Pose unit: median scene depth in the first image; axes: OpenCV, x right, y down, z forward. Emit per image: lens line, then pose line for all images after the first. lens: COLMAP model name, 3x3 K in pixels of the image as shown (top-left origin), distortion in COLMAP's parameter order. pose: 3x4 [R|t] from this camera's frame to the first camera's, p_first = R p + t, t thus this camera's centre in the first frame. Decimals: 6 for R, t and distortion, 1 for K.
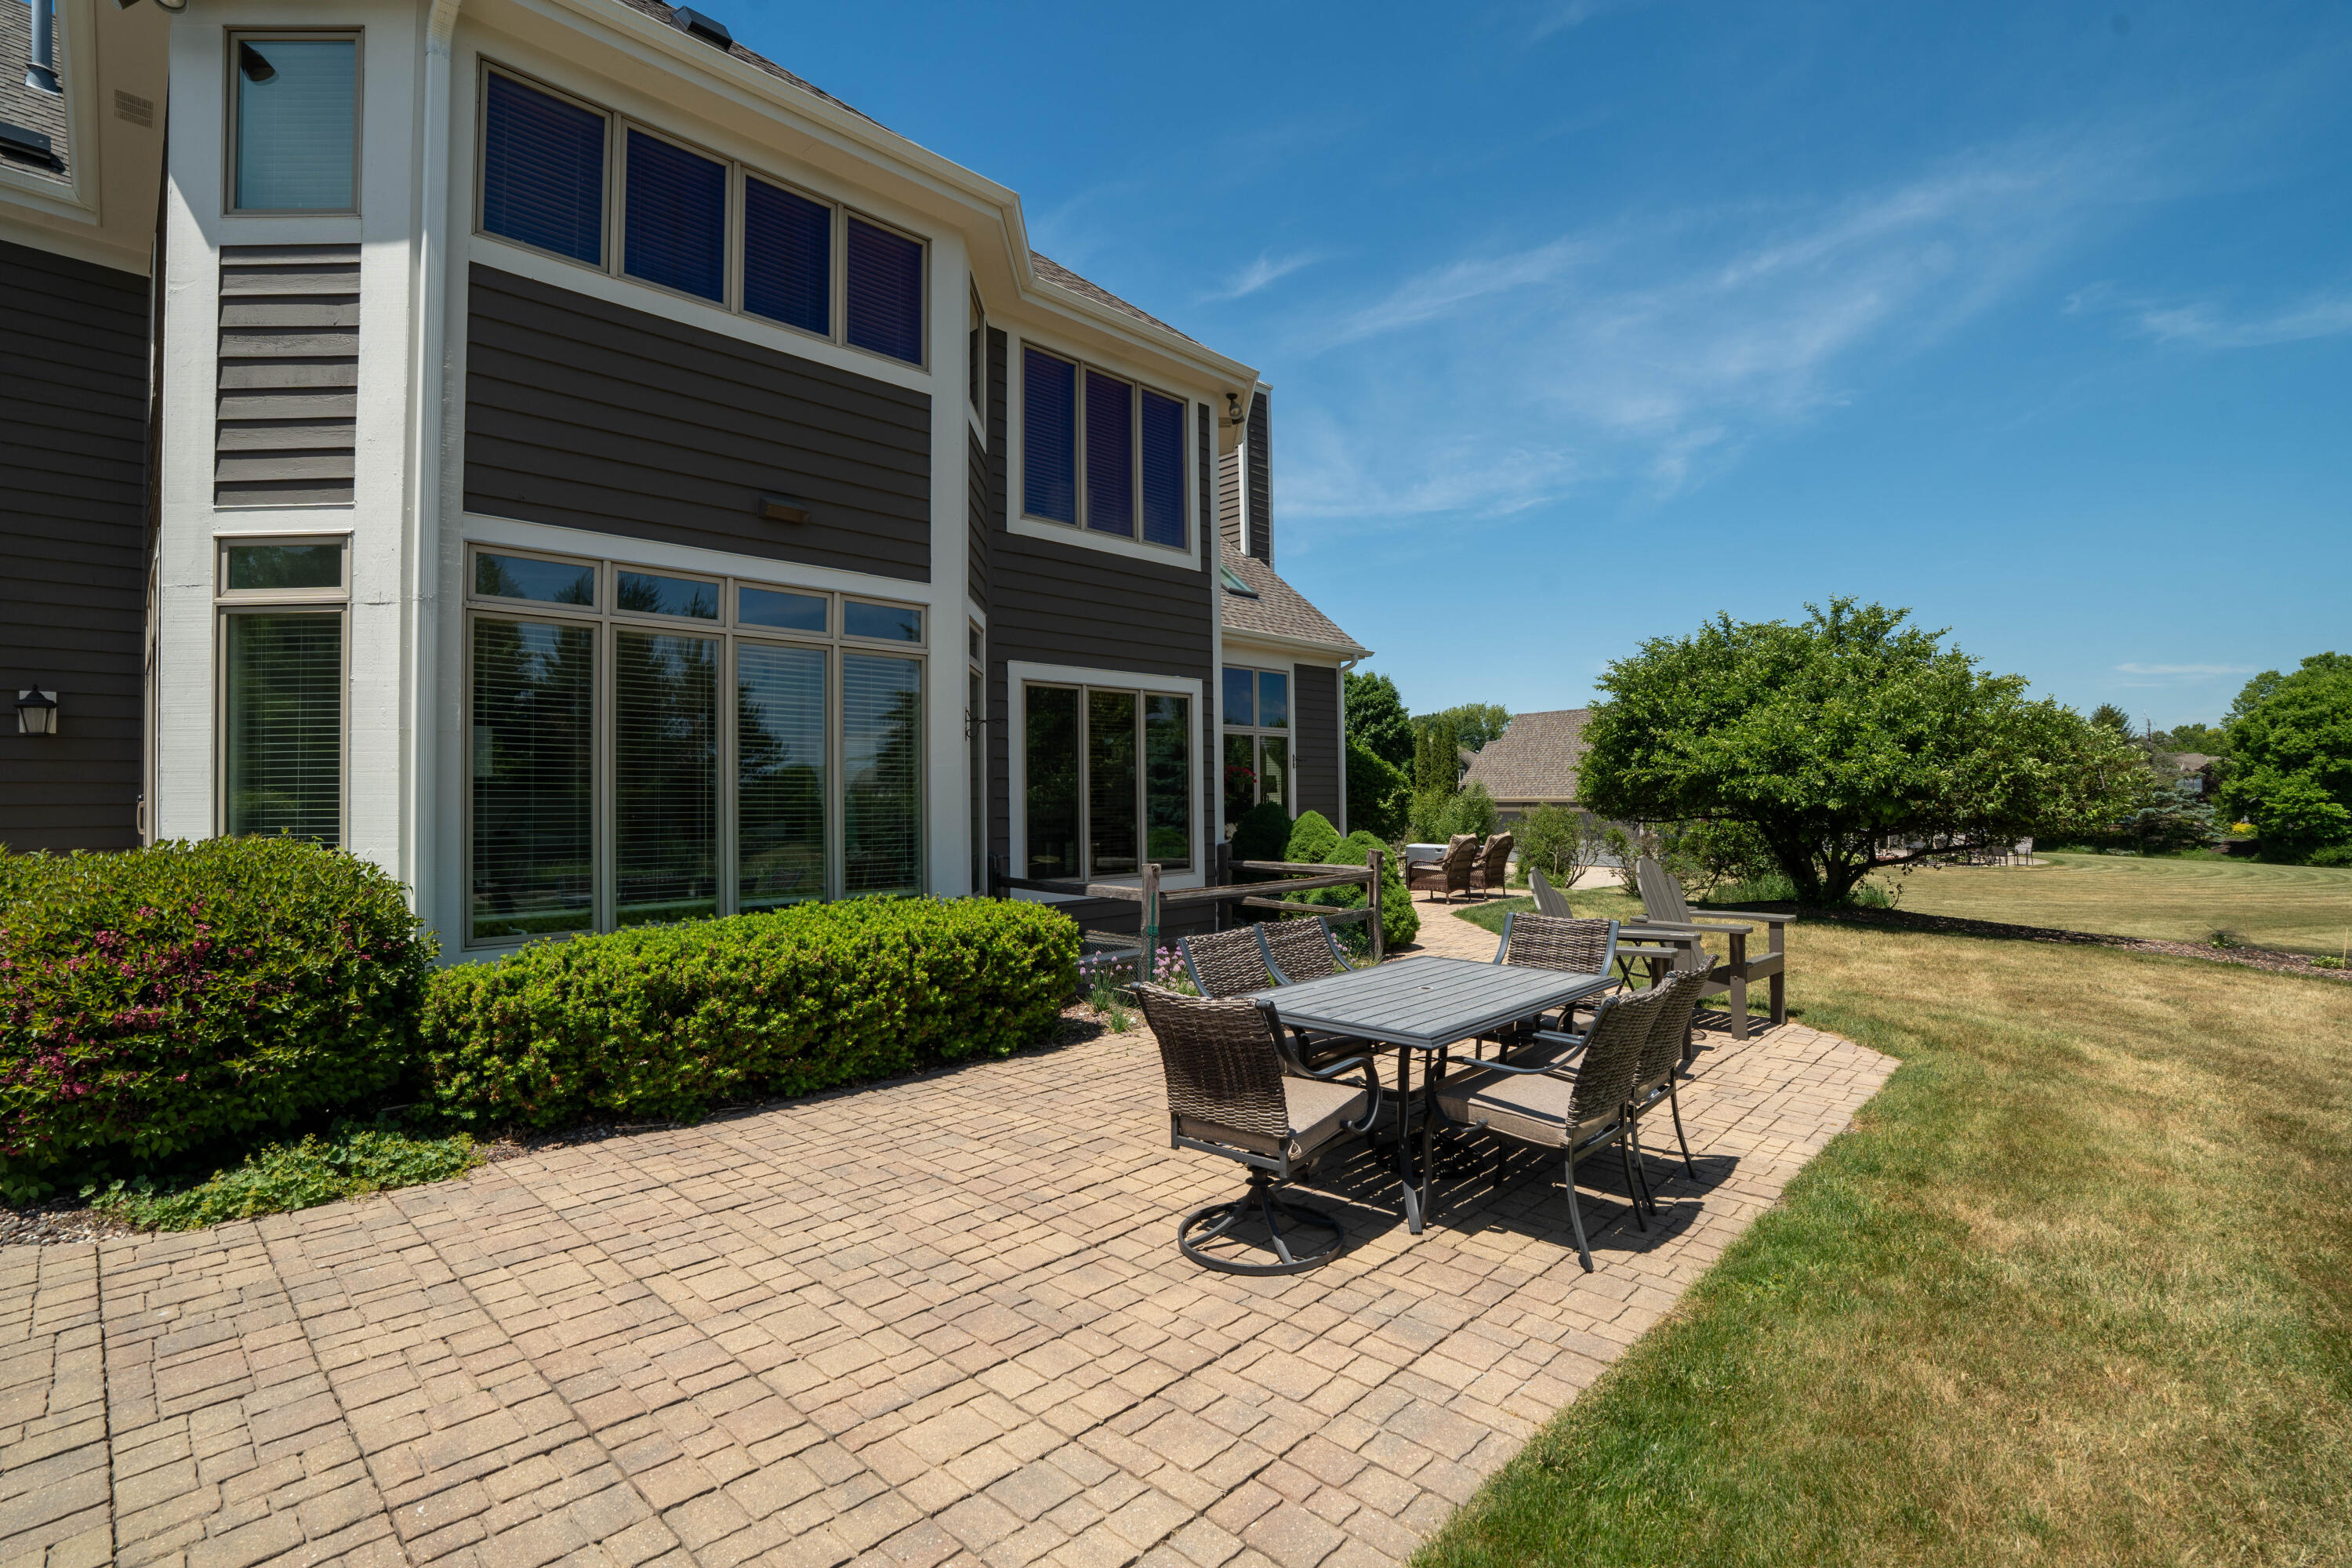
lens RADIAL K [[1083.6, 0, 1174.5], [0, 1083.6, 799.7], [0, 0, 1]] dist [-0.038772, 0.010345]
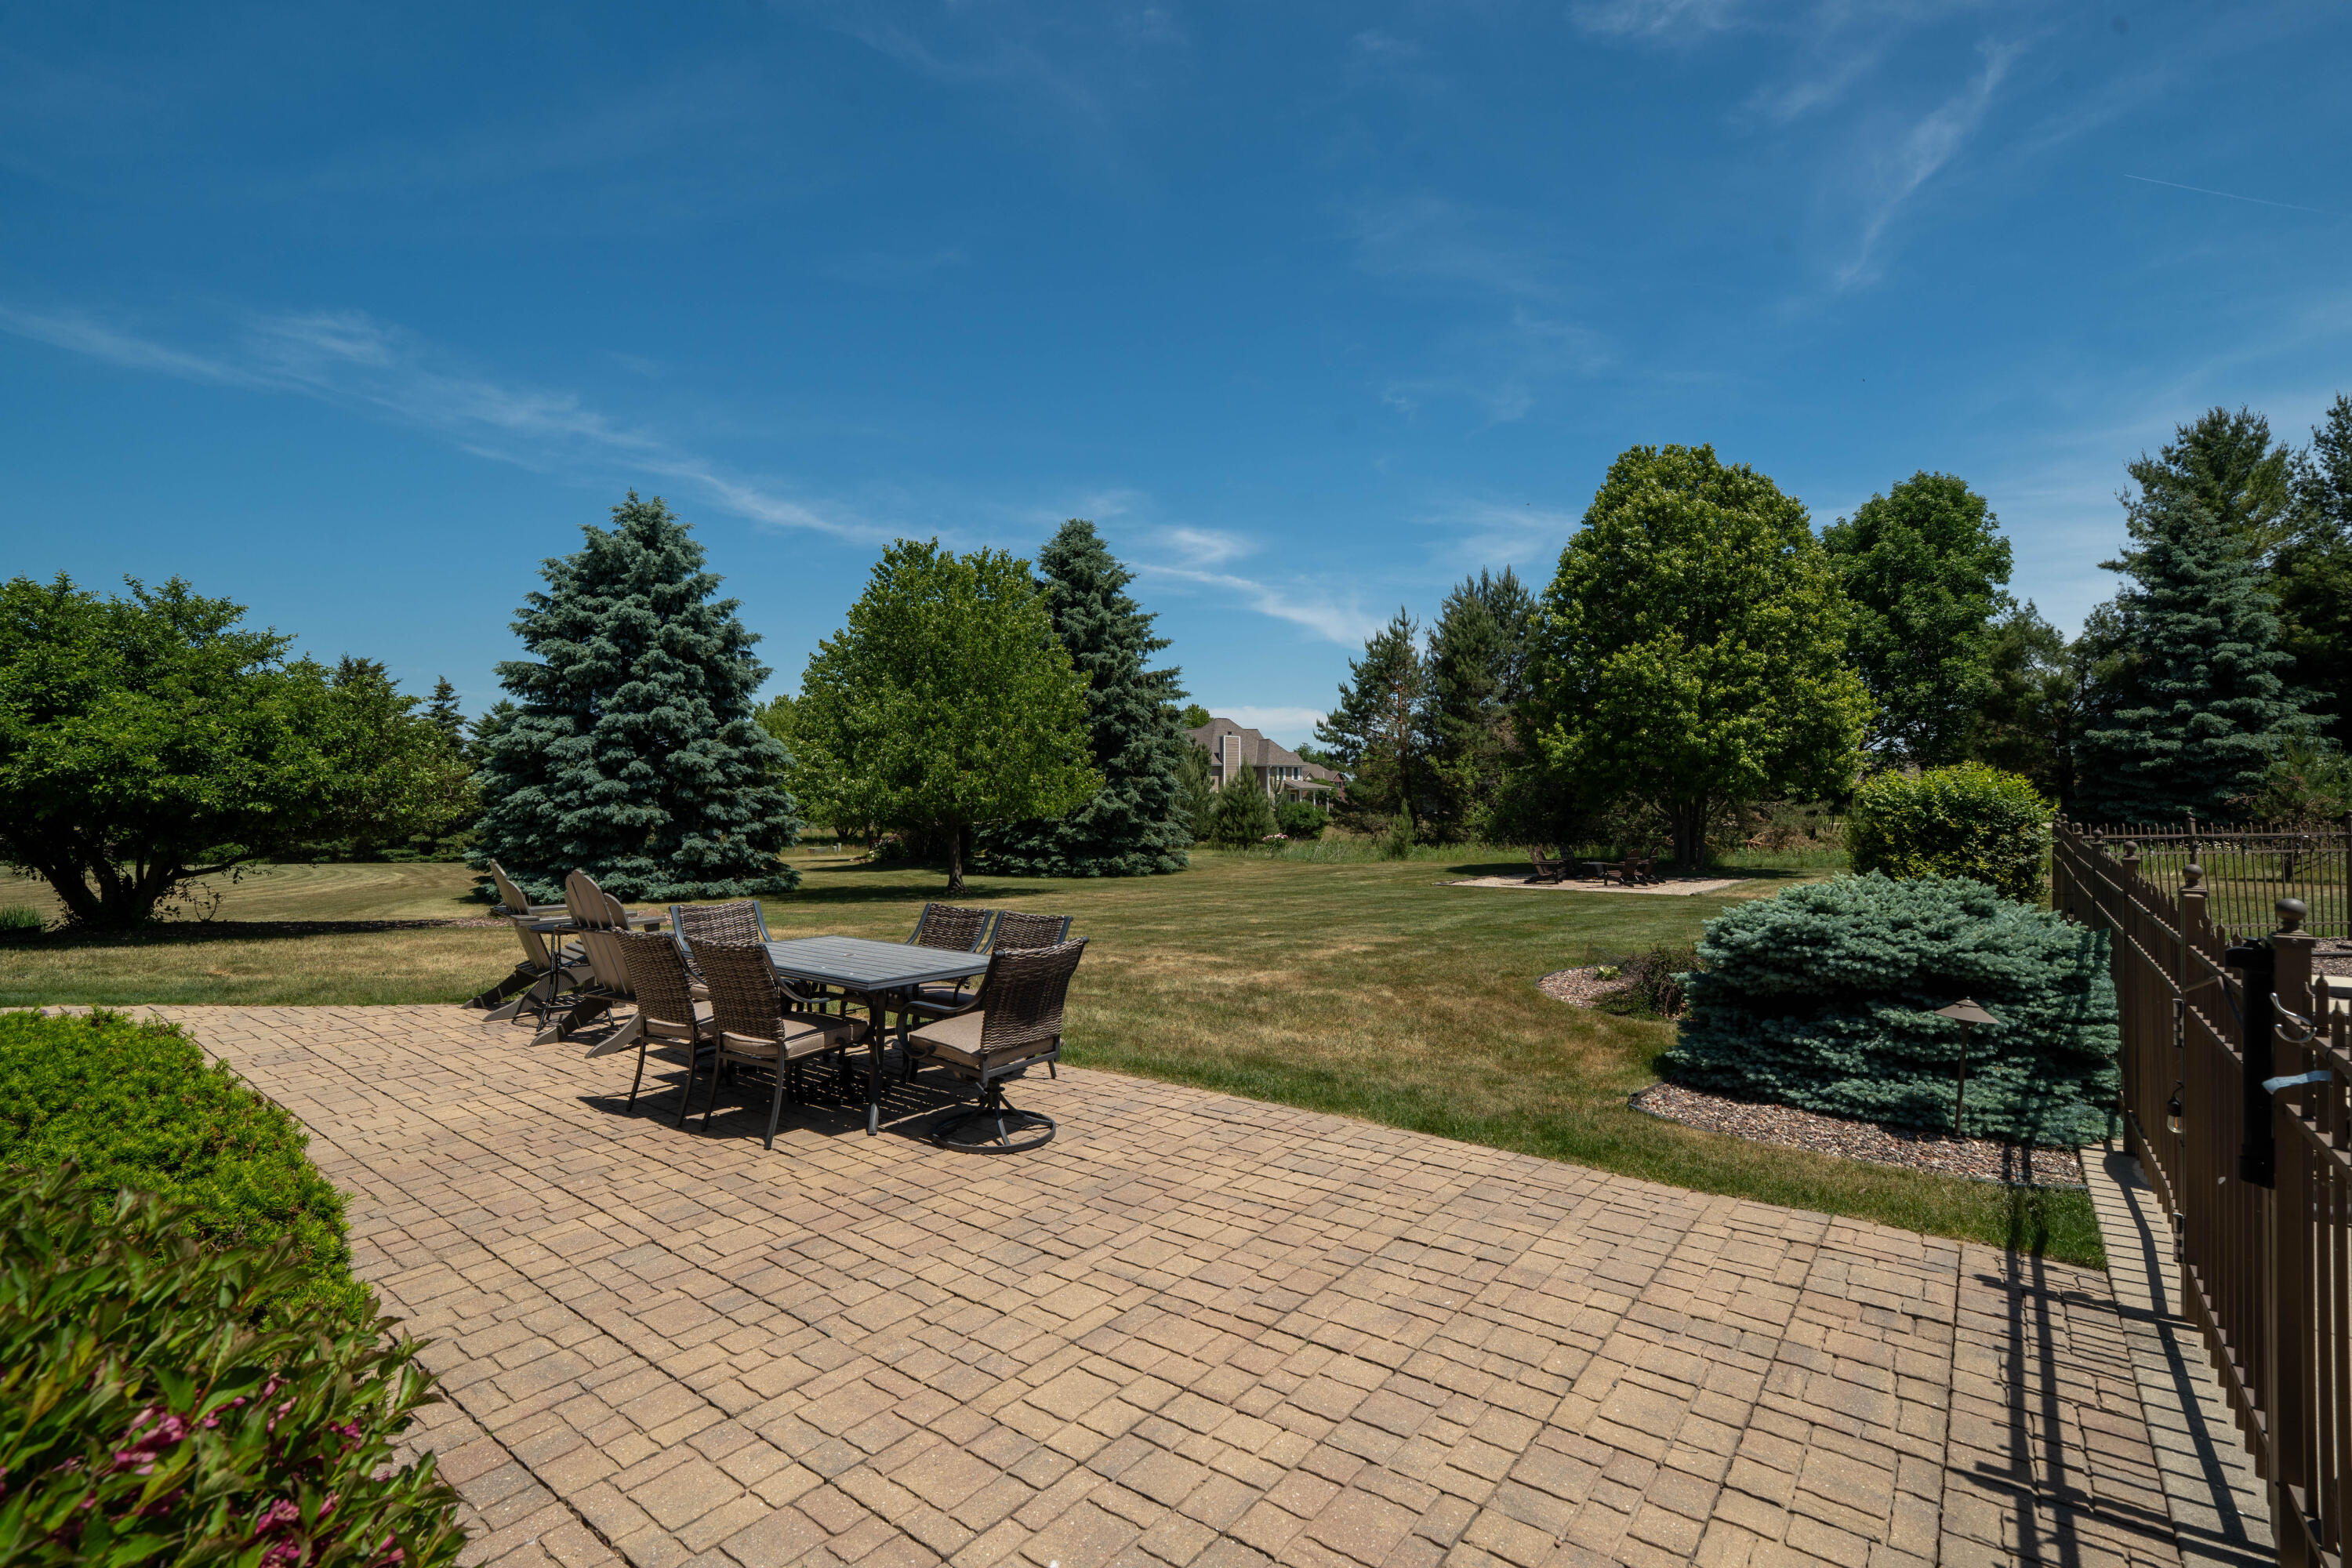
lens RADIAL K [[1083.6, 0, 1161.9], [0, 1083.6, 801.5], [0, 0, 1]] dist [-0.038772, 0.010345]
pose [[-0.100291, 0.009313, 0.994915, -1.145909], [-0.006876, 0.999926, -0.010053, 0.005549], [-0.994934, -0.007849, -0.100220, 0.829485]]
